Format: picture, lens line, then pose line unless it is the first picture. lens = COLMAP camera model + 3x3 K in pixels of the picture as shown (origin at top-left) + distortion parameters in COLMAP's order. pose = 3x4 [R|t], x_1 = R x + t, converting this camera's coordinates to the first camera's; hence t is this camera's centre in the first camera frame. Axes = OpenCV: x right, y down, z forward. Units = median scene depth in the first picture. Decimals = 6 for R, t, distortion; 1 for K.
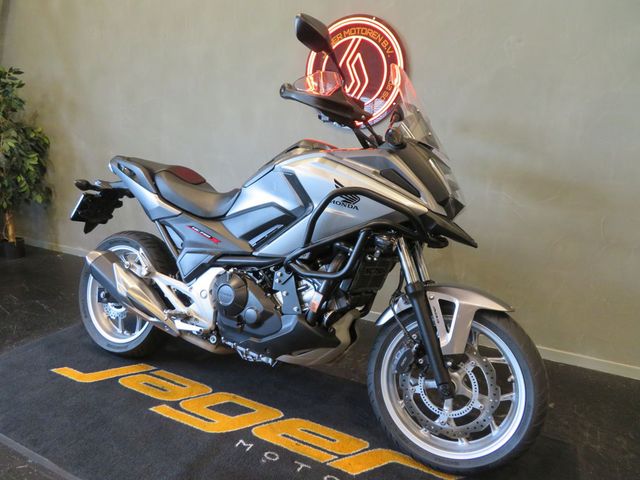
lens RADIAL K [[450.9, 0, 320.0], [0, 450.9, 240.0], [0, 0, 1]] dist [-0.005836, -0.000993]
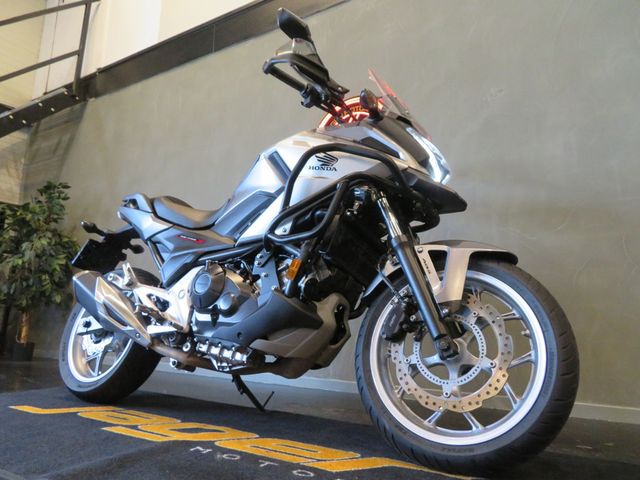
lens RADIAL K [[450.9, 0, 320.0], [0, 450.9, 240.0], [0, 0, 1]] dist [-0.005836, -0.000993]
pose [[0.996461, -0.029065, -0.078874, 0.102008], [-0.004909, 0.916598, -0.399779, 0.390786], [0.083916, 0.398751, 0.913212, 0.136495]]
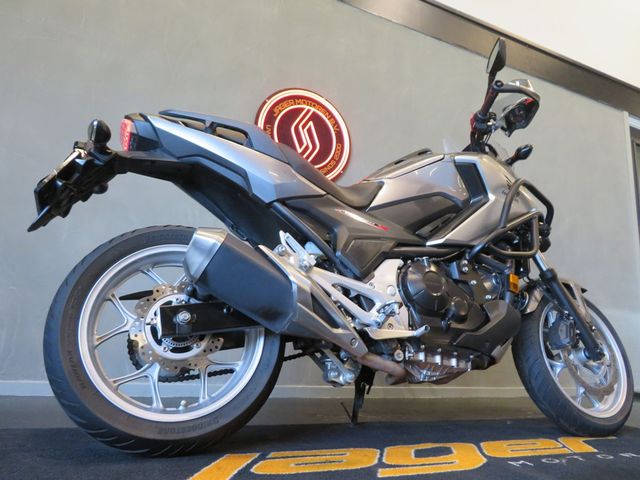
lens RADIAL K [[444.4, 0, 320.0], [0, 444.4, 240.0], [0, 0, 1]] dist [-0.031578, -0.000421]
pose [[0.658758, 0.152625, 0.736712, -0.900533], [0.132784, 0.940250, -0.313526, 0.259217], [-0.740545, 0.304361, 0.599131, 0.626399]]
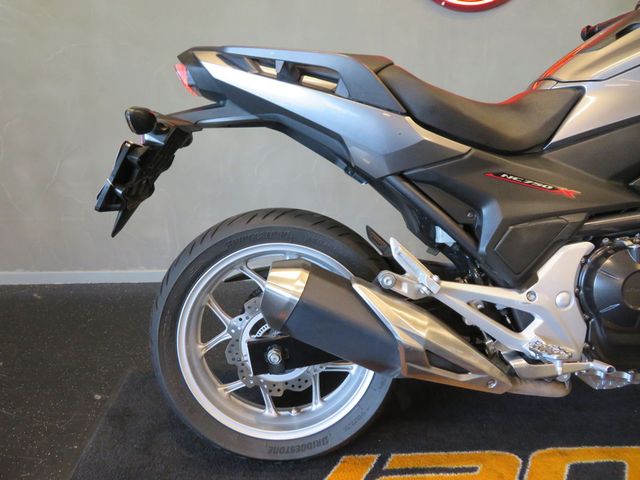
lens RADIAL K [[450.9, 0, 320.0], [0, 450.9, 240.0], [0, 0, 1]] dist [-0.005836, -0.000993]
pose [[0.898233, -0.182988, 0.399615, -0.702513], [0.132808, 0.979710, 0.150101, -0.060836], [-0.418973, -0.081753, 0.904311, 0.666628]]
